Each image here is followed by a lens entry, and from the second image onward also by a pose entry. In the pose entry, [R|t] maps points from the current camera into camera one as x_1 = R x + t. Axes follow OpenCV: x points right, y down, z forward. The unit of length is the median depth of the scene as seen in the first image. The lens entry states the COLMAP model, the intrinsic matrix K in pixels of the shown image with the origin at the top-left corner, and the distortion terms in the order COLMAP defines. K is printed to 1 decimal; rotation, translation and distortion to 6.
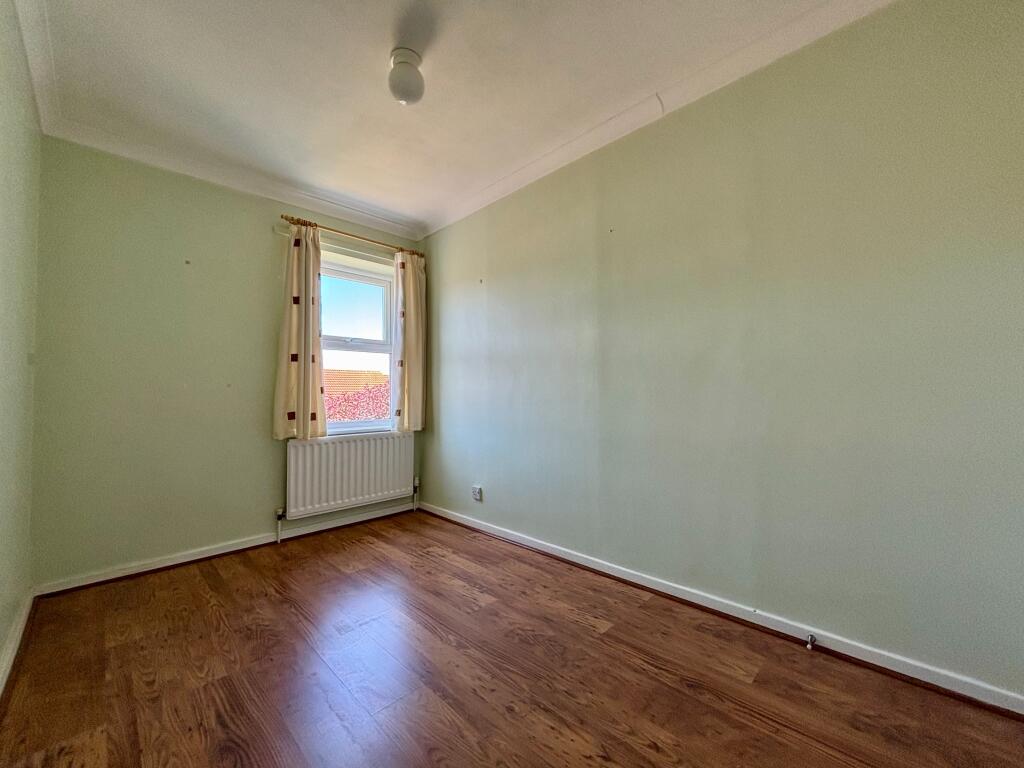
lens RADIAL K [[410.3, 0, 506.9], [0, 410.3, 386.3], [0, 0, 1]] dist [-0.001883, 0.002010]
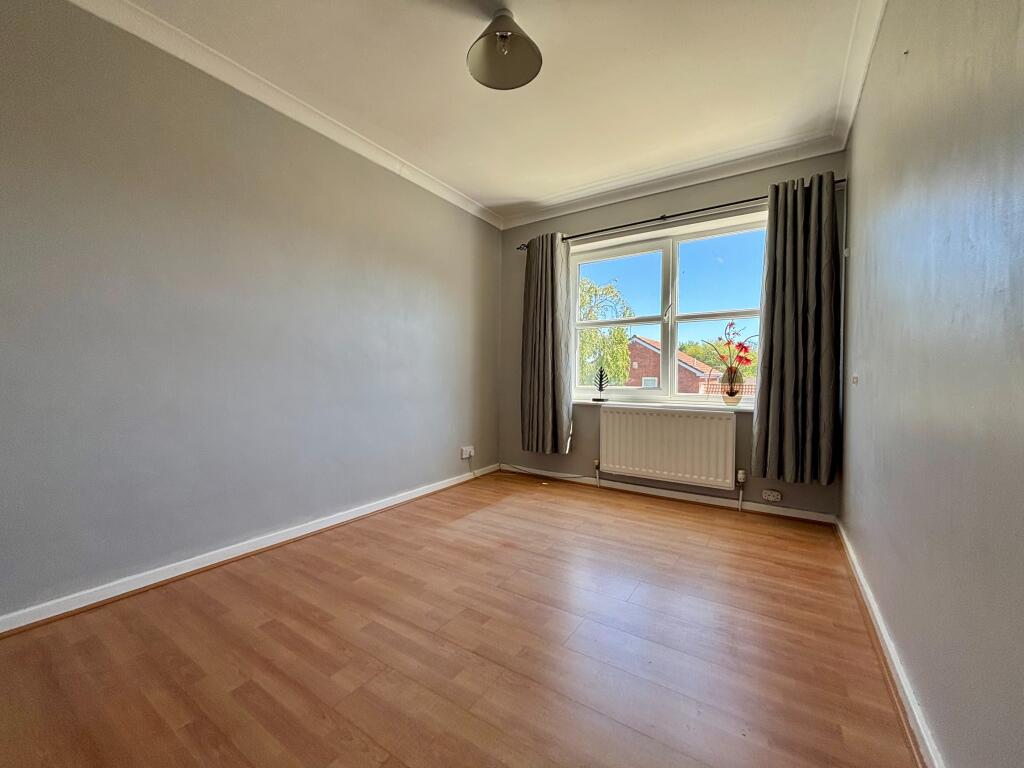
lens RADIAL K [[410.3, 0, 506.0], [0, 410.3, 388.7], [0, 0, 1]] dist [-0.001883, 0.002010]
pose [[0.193391, 0.042365, -0.980207, 0.597817], [0.017200, 0.998767, 0.046560, 0.018755], [0.980971, -0.025864, 0.192424, 0.498119]]
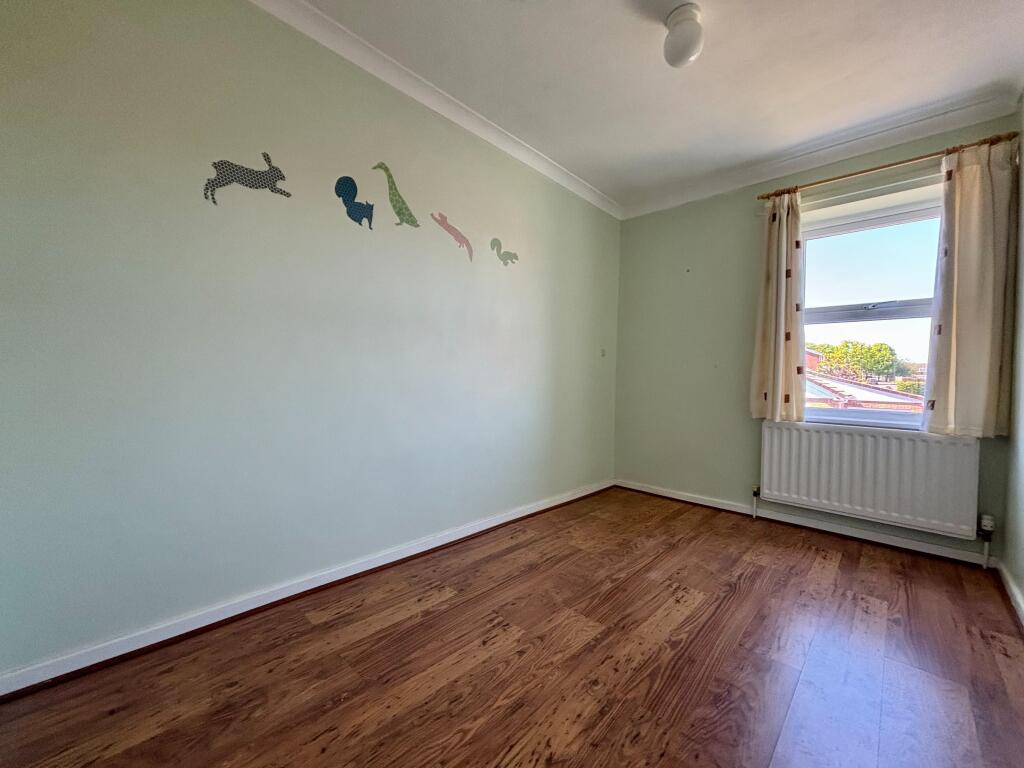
lens RADIAL K [[410.3, 0, 510.7], [0, 410.3, 387.1], [0, 0, 1]] dist [-0.001883, 0.002010]
pose [[0.035270, 0.034211, -0.998792, 0.444578], [-0.001379, 0.999415, 0.034184, 0.017087], [0.999377, 0.000172, 0.035297, 0.349064]]
